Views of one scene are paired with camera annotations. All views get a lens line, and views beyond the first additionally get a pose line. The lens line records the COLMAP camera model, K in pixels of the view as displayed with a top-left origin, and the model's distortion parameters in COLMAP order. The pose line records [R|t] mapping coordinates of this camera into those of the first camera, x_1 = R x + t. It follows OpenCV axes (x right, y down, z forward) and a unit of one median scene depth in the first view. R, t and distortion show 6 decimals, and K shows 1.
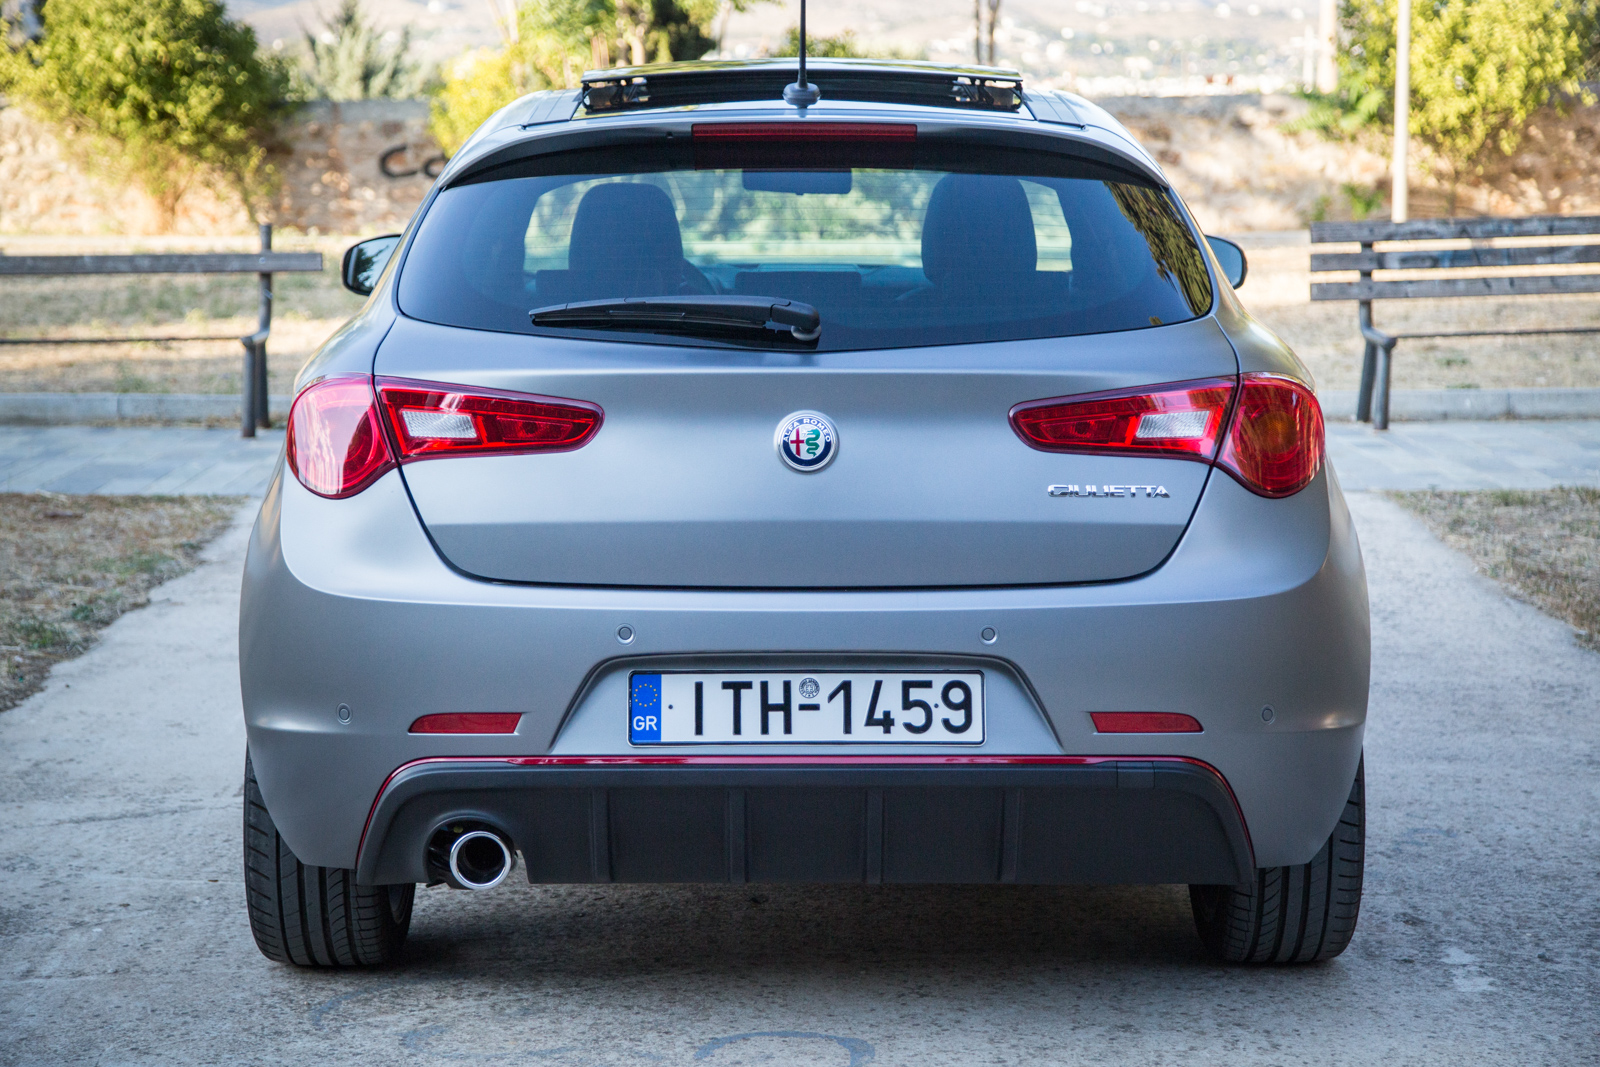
lens RADIAL K [[3223.8, 0, 800.0], [0, 3223.8, 533.5], [0, 0, 1]] dist [0.285136, 0.208813]
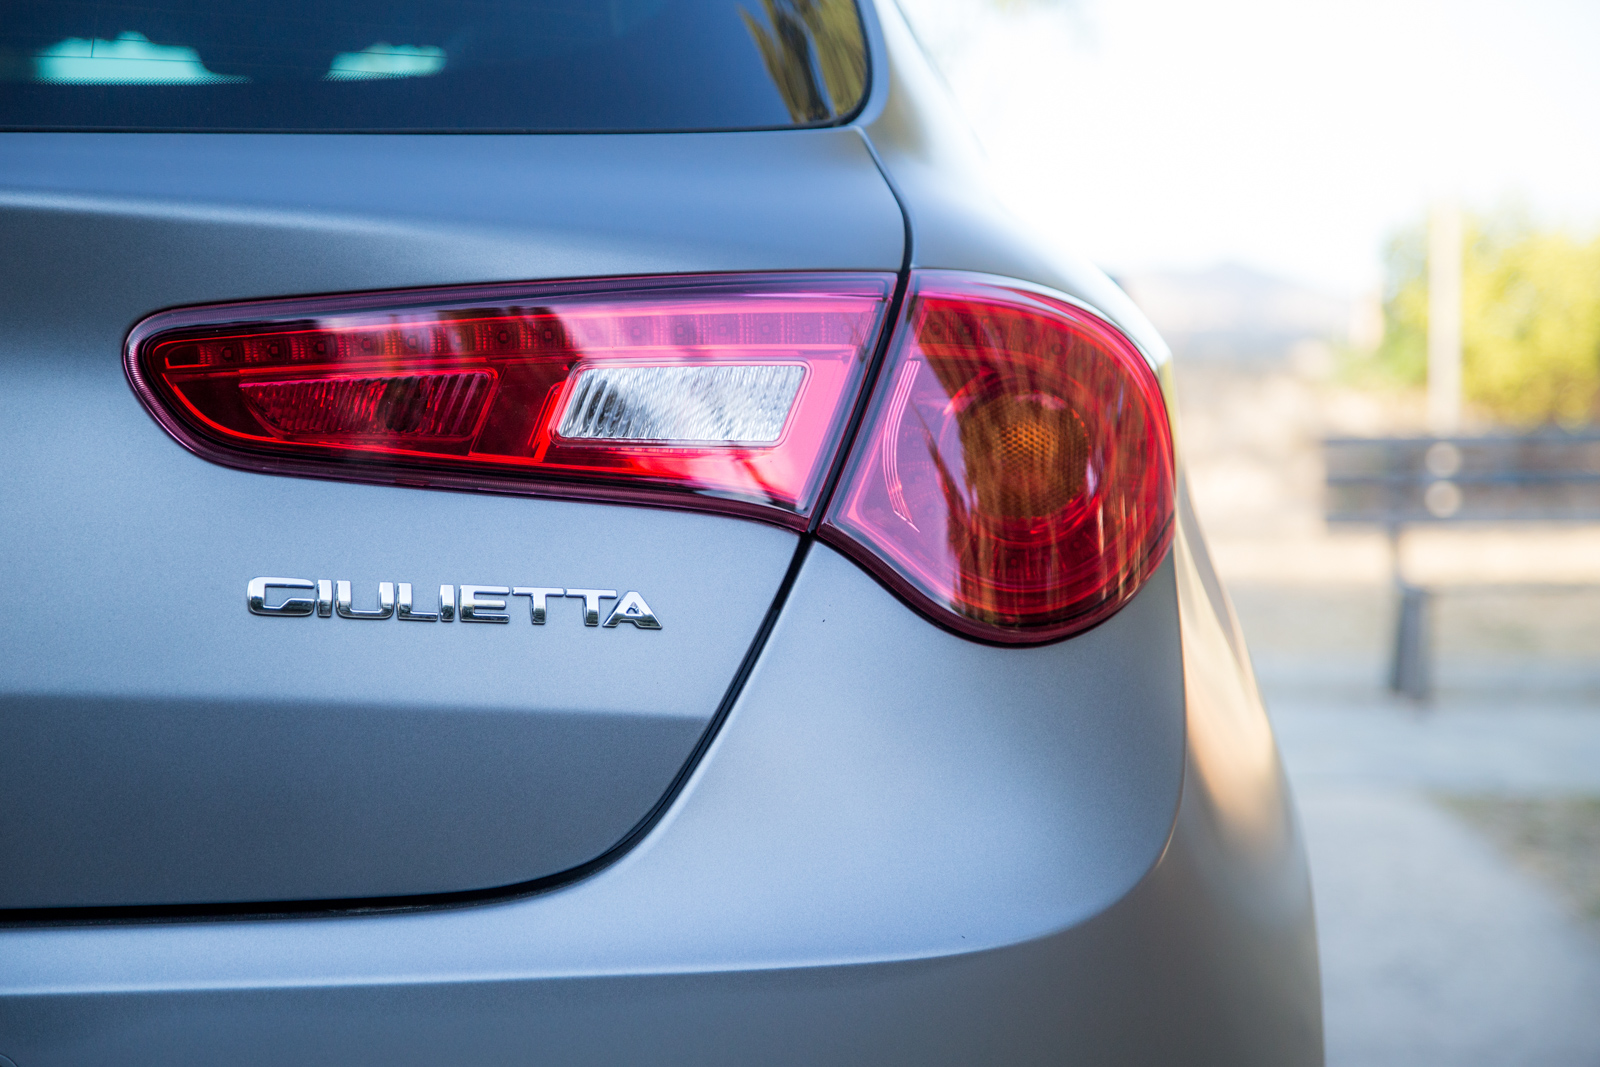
lens RADIAL K [[3642.6, 0, 800.0], [0, 3642.6, 533.5], [0, 0, 1]] dist [0.287054, -0.006764]
pose [[0.999824, 0.018035, 0.005145, 0.124793], [-0.017494, 0.995731, -0.090627, 0.011013], [-0.006757, 0.090521, 0.995872, 0.648659]]
